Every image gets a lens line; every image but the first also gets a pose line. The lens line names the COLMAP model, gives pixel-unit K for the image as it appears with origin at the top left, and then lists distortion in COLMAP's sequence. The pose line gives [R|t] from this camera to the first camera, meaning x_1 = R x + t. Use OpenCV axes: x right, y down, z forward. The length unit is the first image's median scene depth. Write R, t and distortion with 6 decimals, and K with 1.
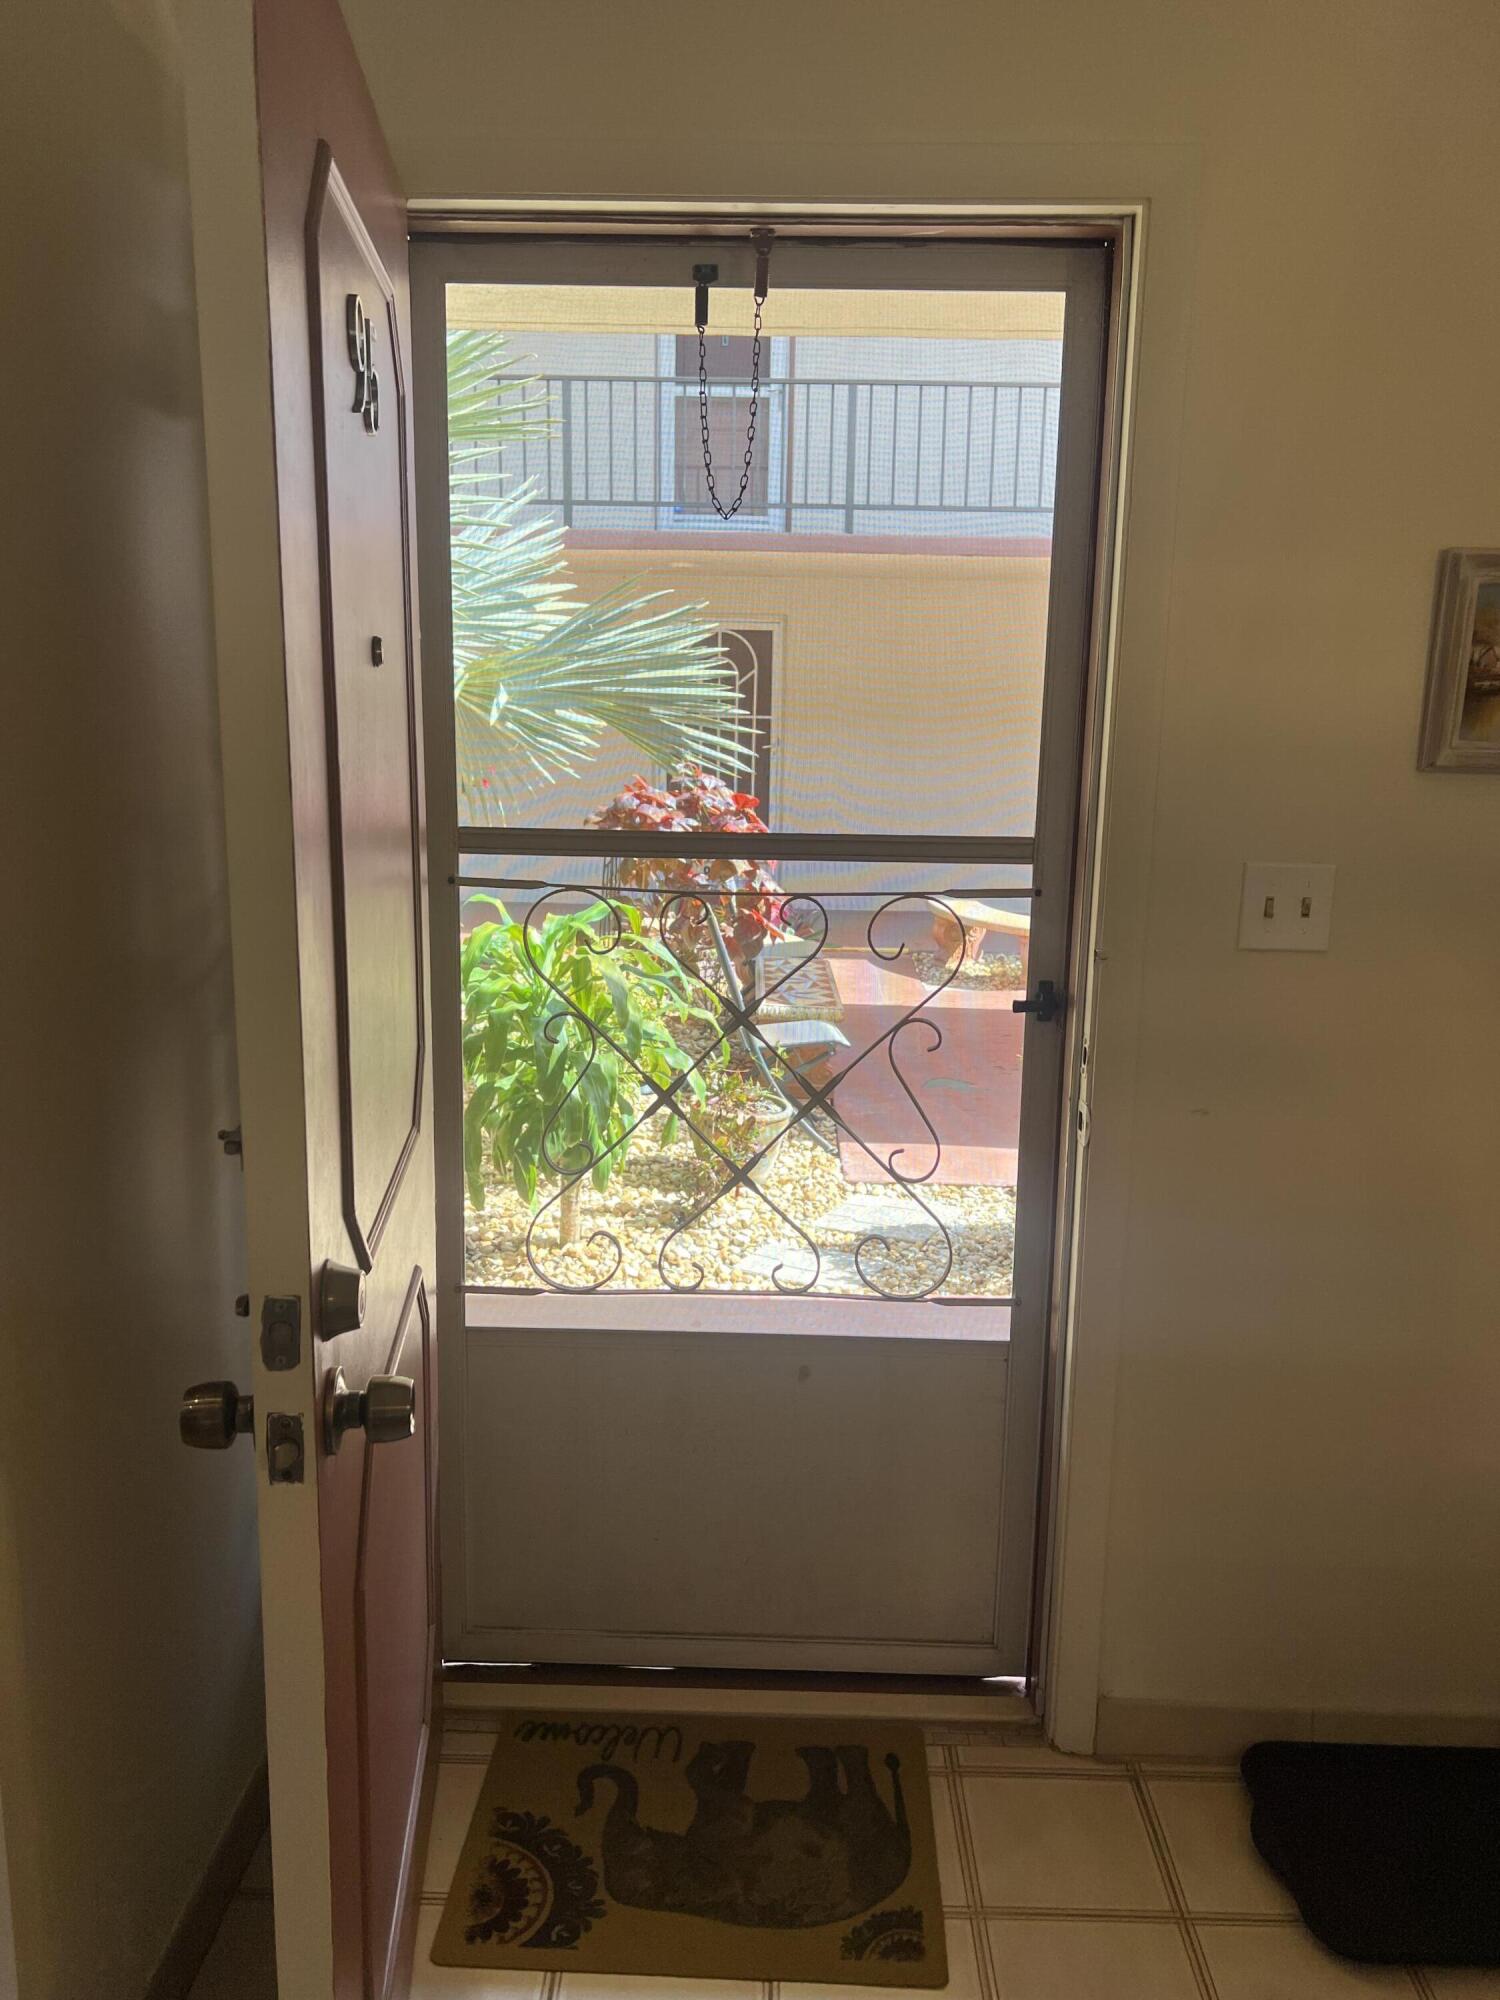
lens RADIAL K [[1518.9, 0, 752.0], [0, 1518.9, 998.4], [0, 0, 1]] dist [-0.001404, -0.002490]
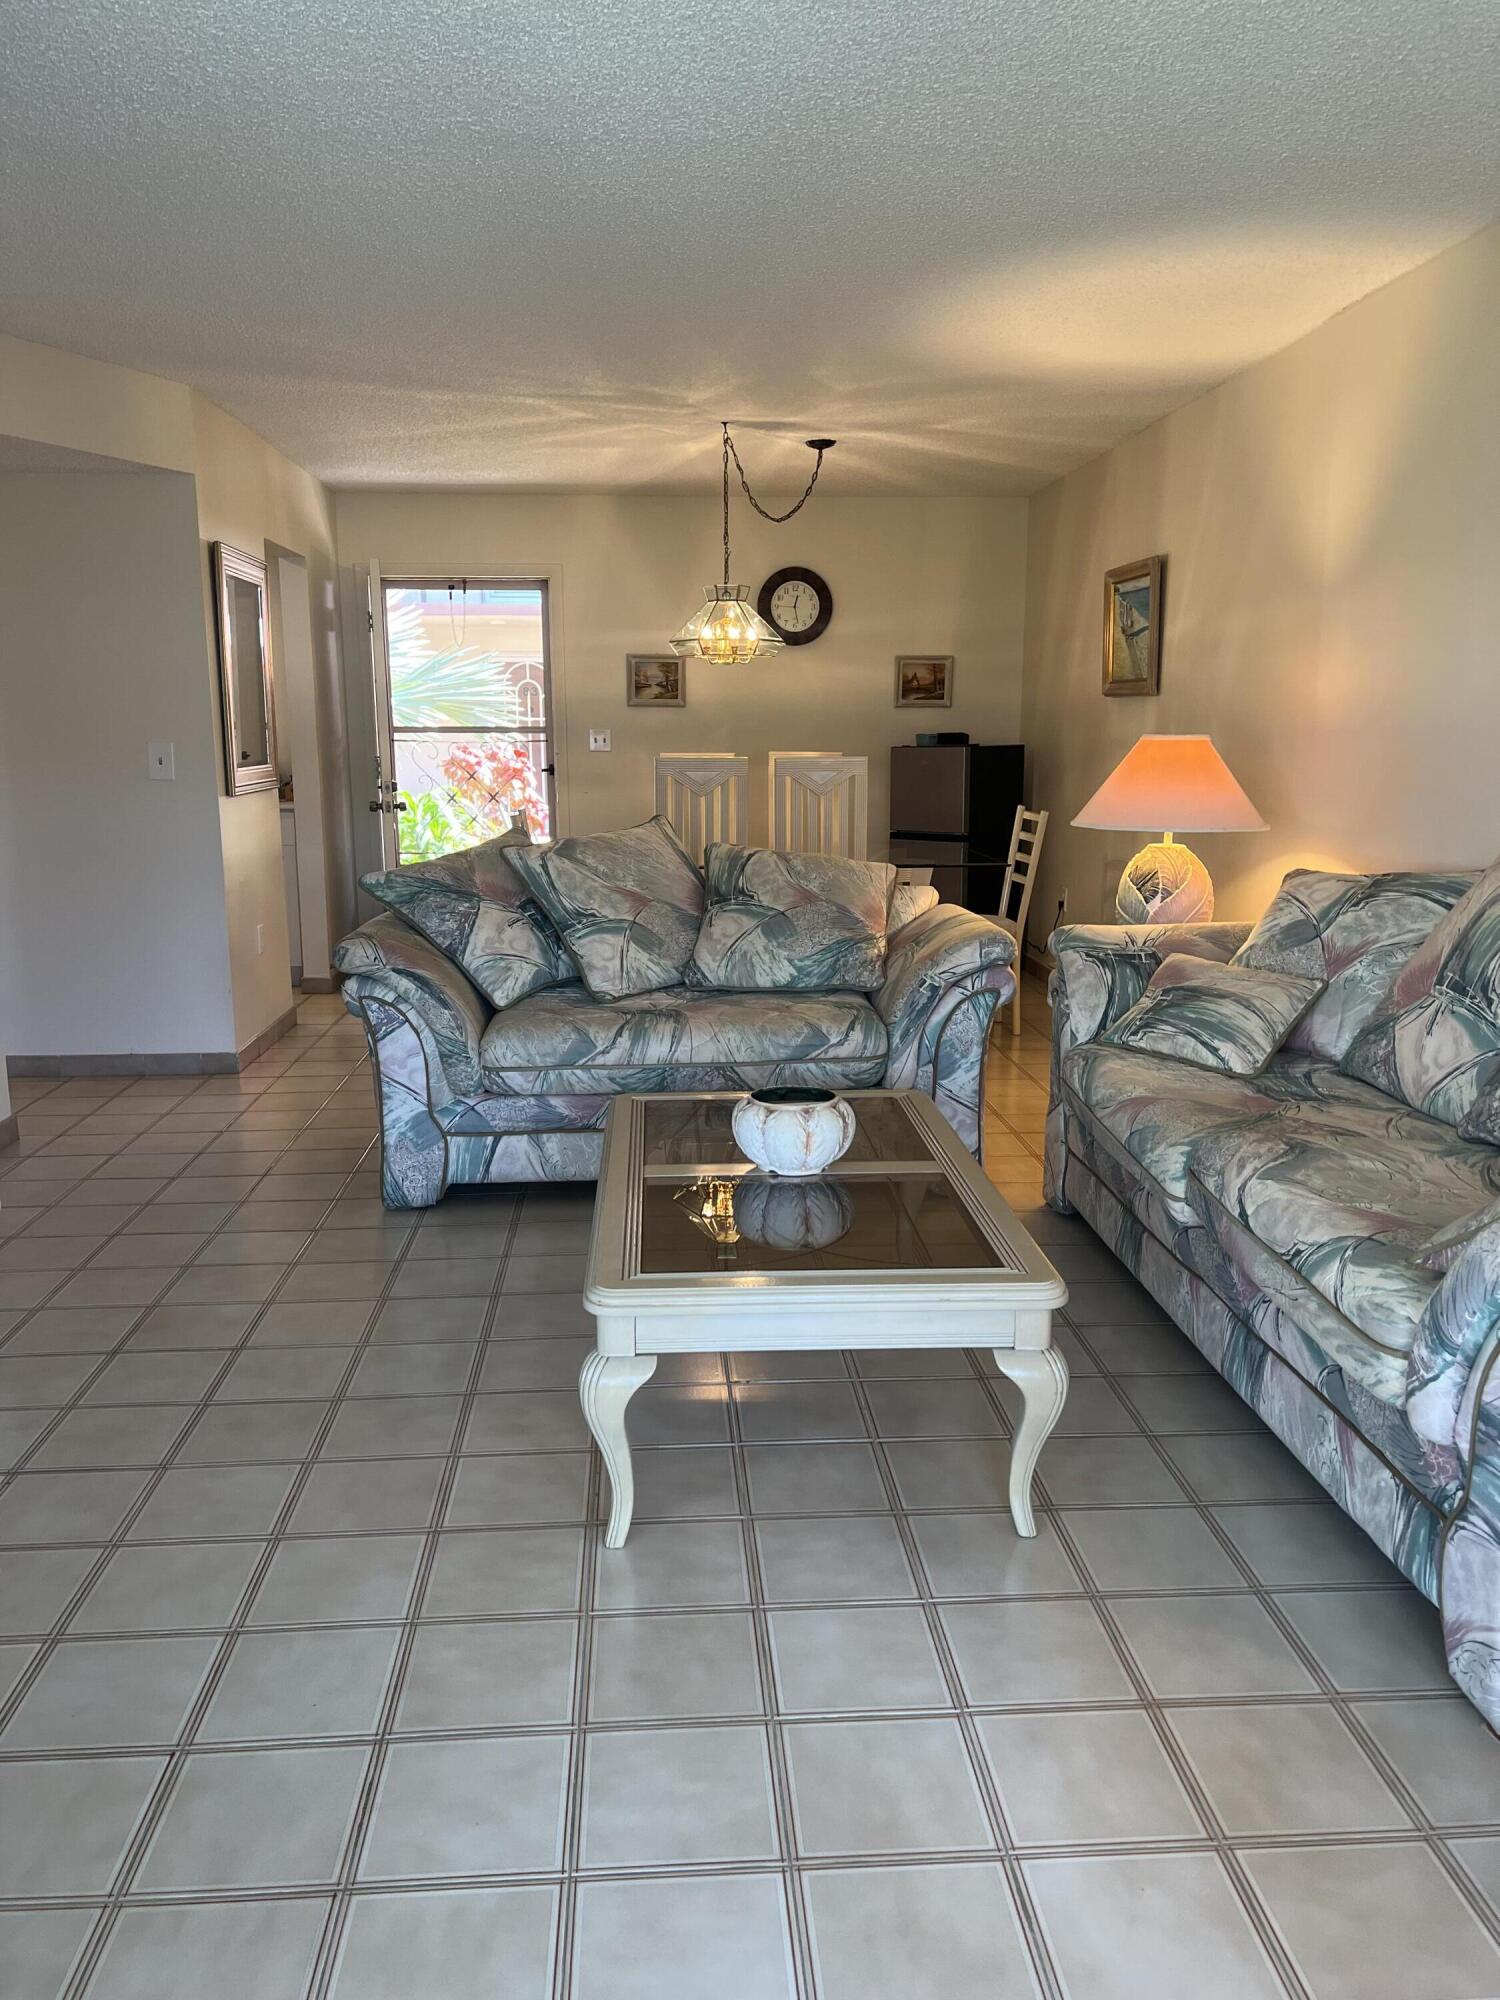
lens RADIAL K [[1518.9, 0, 747.2], [0, 1518.9, 1003.6], [0, 0, 1]] dist [-0.001404, -0.002490]
pose [[0.996622, -0.034256, 0.074634, 0.132466], [0.034836, 0.999372, -0.006486, 0.218927], [-0.074365, 0.009064, 0.997190, -0.986107]]
